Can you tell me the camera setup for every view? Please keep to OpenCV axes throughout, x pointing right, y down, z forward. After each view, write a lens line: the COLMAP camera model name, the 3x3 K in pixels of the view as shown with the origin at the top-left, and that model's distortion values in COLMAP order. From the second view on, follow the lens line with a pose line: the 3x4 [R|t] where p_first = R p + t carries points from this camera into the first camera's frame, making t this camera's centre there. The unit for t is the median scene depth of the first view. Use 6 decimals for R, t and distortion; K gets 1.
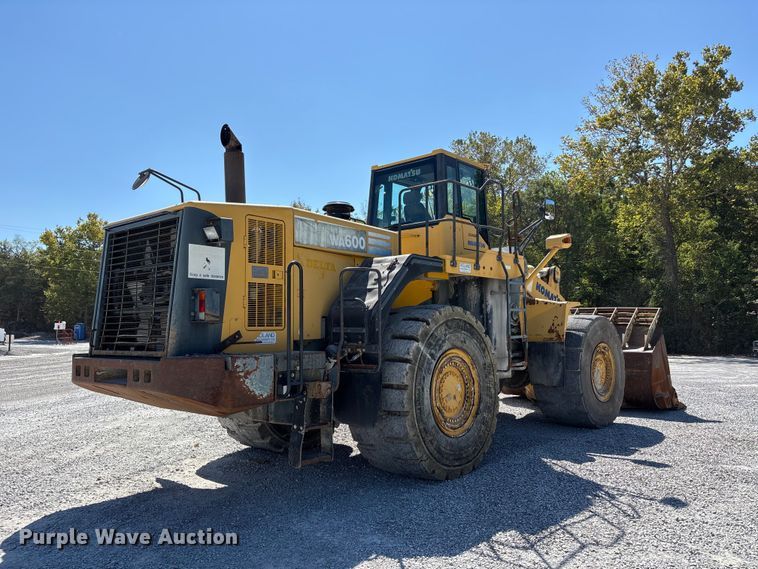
lens RADIAL K [[570.8, 0, 382.2], [0, 570.8, 286.1], [0, 0, 1]] dist [0.067971, -0.083263]
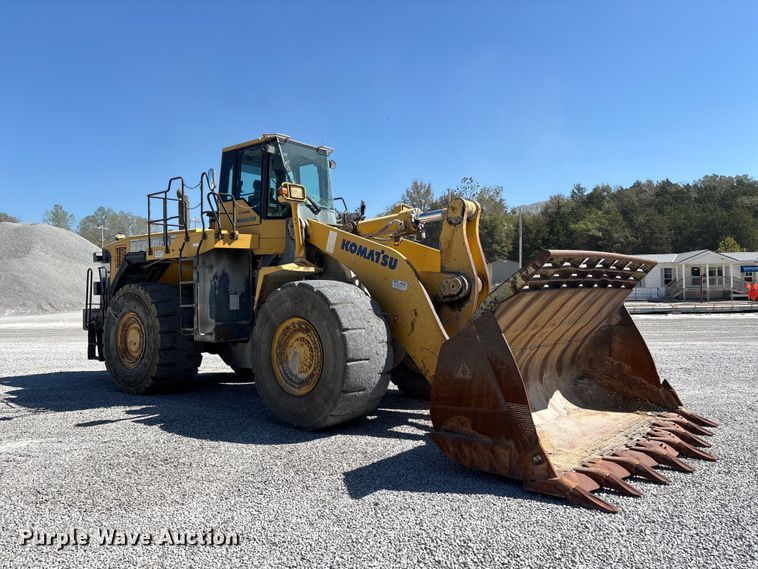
lens RADIAL K [[570.8, 0, 382.2], [0, 570.8, 286.1], [0, 0, 1]] dist [0.067971, -0.083263]
pose [[0.049676, -0.007753, -0.998735, 1.623480], [0.086764, 0.996223, -0.003418, 0.099170], [0.994990, -0.086484, 0.050161, 1.531039]]
